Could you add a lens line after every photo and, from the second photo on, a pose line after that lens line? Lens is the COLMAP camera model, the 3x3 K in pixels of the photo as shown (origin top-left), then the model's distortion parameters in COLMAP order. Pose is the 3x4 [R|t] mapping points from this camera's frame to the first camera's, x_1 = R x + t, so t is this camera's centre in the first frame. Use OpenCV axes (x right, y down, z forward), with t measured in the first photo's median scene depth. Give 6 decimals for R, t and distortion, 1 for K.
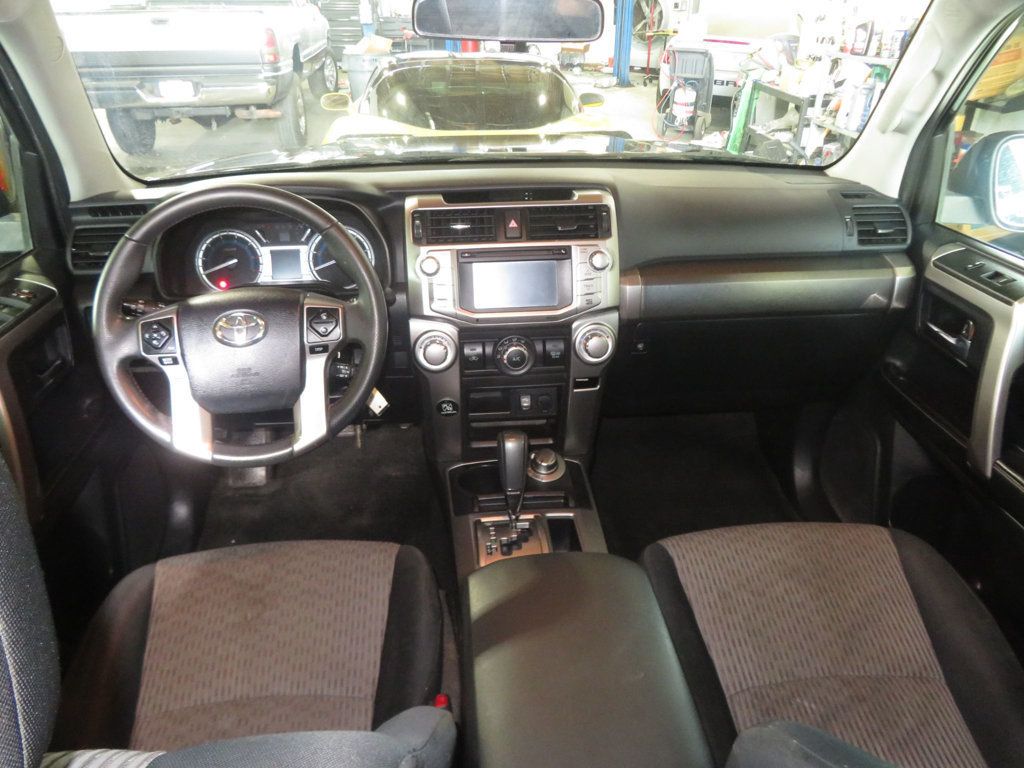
lens RADIAL K [[719.2, 0, 512.0], [0, 719.2, 384.0], [0, 0, 1]] dist [-0.033008, 0.001783]
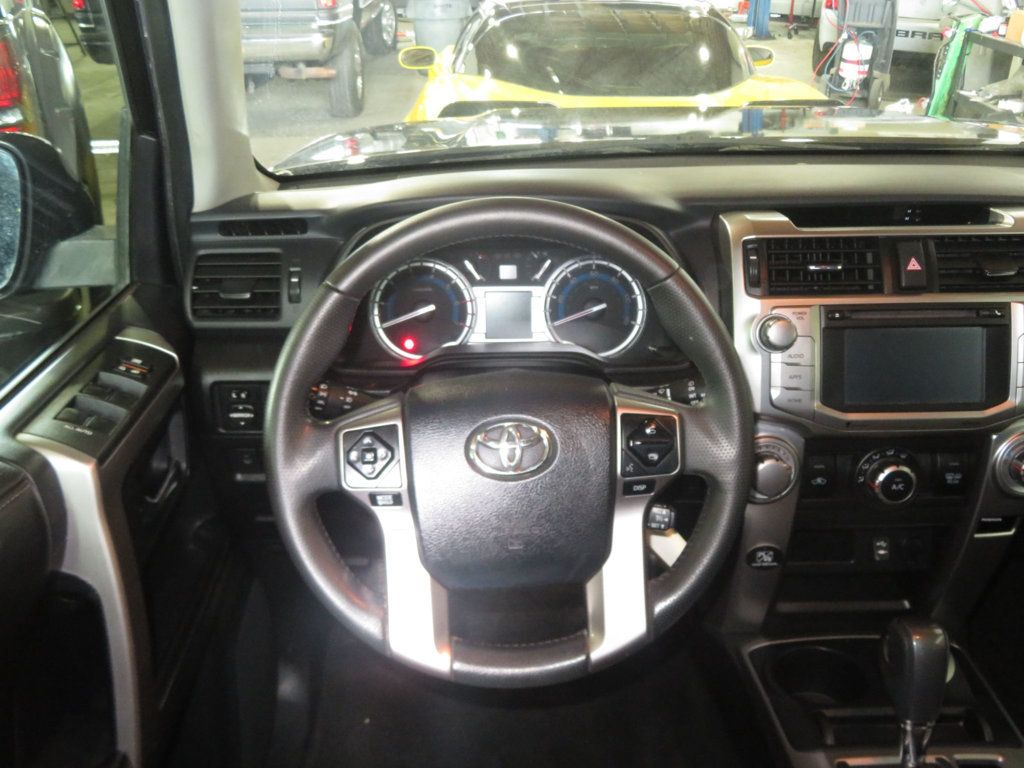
lens RADIAL K [[938.4, 0, 512.0], [0, 938.4, 384.0], [0, 0, 1]] dist [-0.033196, -0.001432]
pose [[0.994588, 0.033463, -0.098357, -0.230584], [-0.037394, 0.998563, -0.038389, -0.075431], [0.096931, 0.041859, 0.994410, 0.185252]]
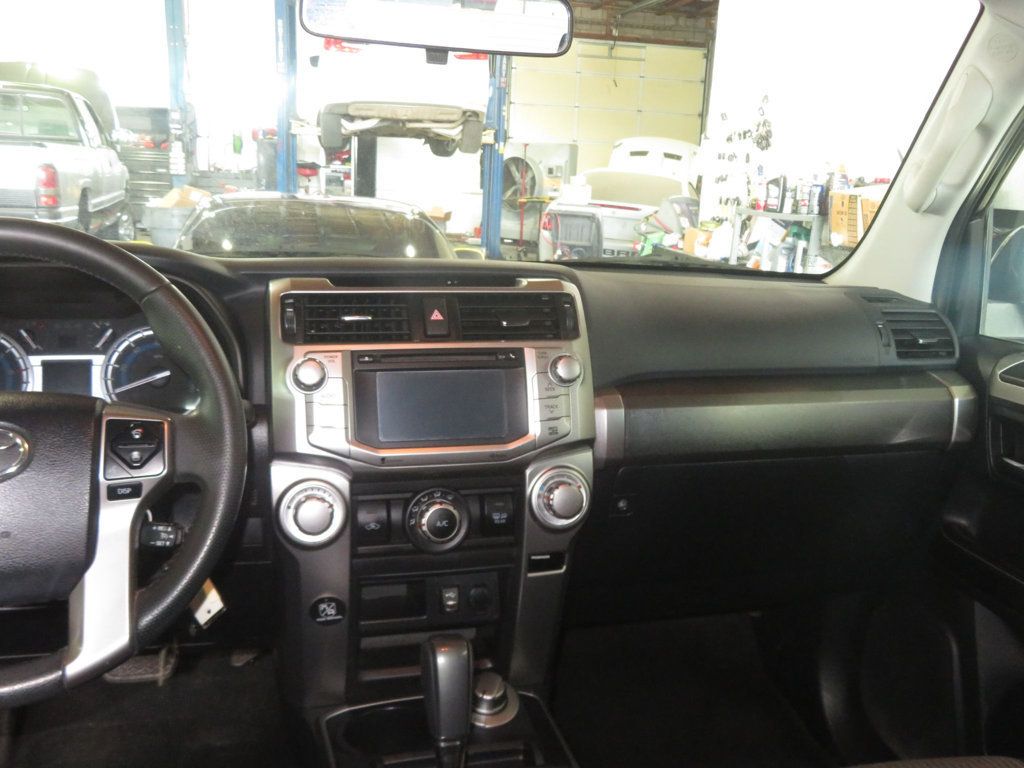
lens RADIAL K [[929.0, 0, 525.5], [0, 929.0, 368.2], [0, 0, 1]] dist [-0.040150, -0.001622]
pose [[0.984122, 0.002416, 0.177479, -0.064382], [0.045763, 0.962648, -0.266860, 0.052834], [-0.171494, 0.270744, 0.947252, 0.168169]]
